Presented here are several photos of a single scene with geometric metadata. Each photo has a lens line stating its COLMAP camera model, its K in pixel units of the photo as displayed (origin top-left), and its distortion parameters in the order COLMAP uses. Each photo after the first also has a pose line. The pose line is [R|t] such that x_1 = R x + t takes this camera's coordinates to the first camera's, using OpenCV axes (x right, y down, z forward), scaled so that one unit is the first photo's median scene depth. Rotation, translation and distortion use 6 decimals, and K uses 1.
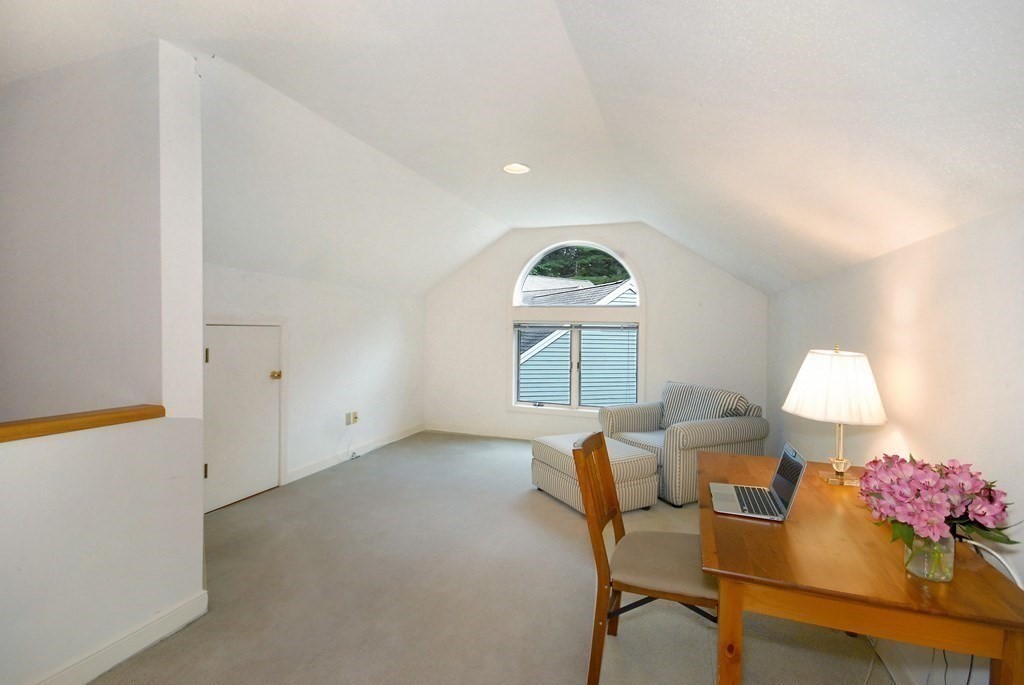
lens RADIAL K [[470.3, 0, 514.8], [0, 470.3, 342.9], [0, 0, 1]] dist [0.001571, -0.000136]
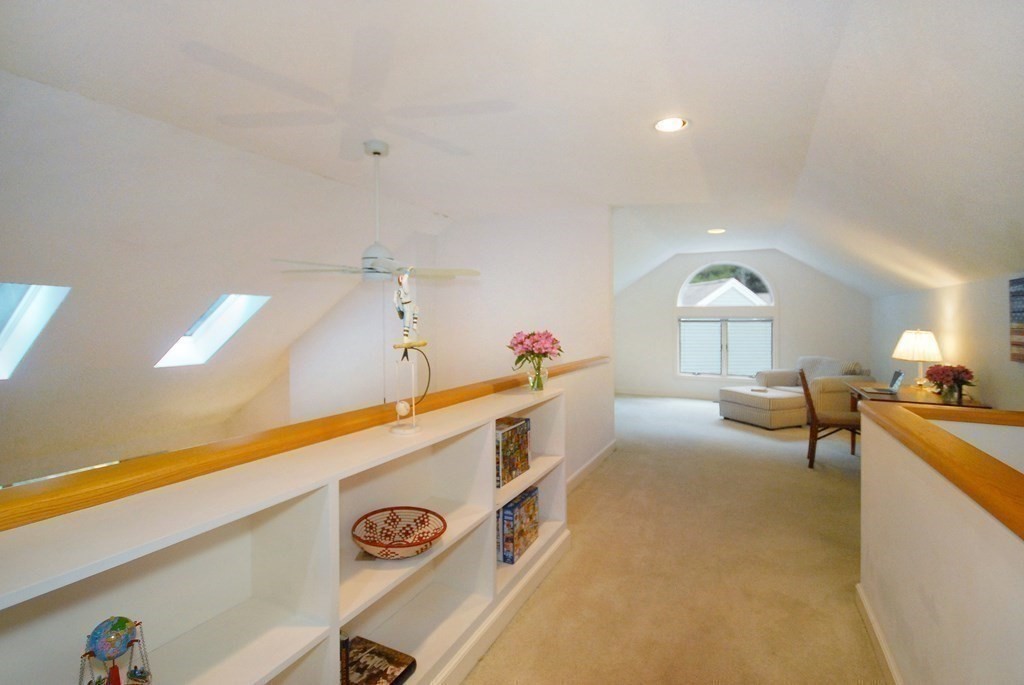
lens RADIAL K [[470.3, 0, 508.4], [0, 470.3, 331.9], [0, 0, 1]] dist [0.001571, -0.000136]
pose [[0.991156, -0.003682, -0.132654, -0.482975], [0.002251, 0.999938, -0.010929, 0.021489], [0.132686, 0.010534, 0.991102, -0.750733]]
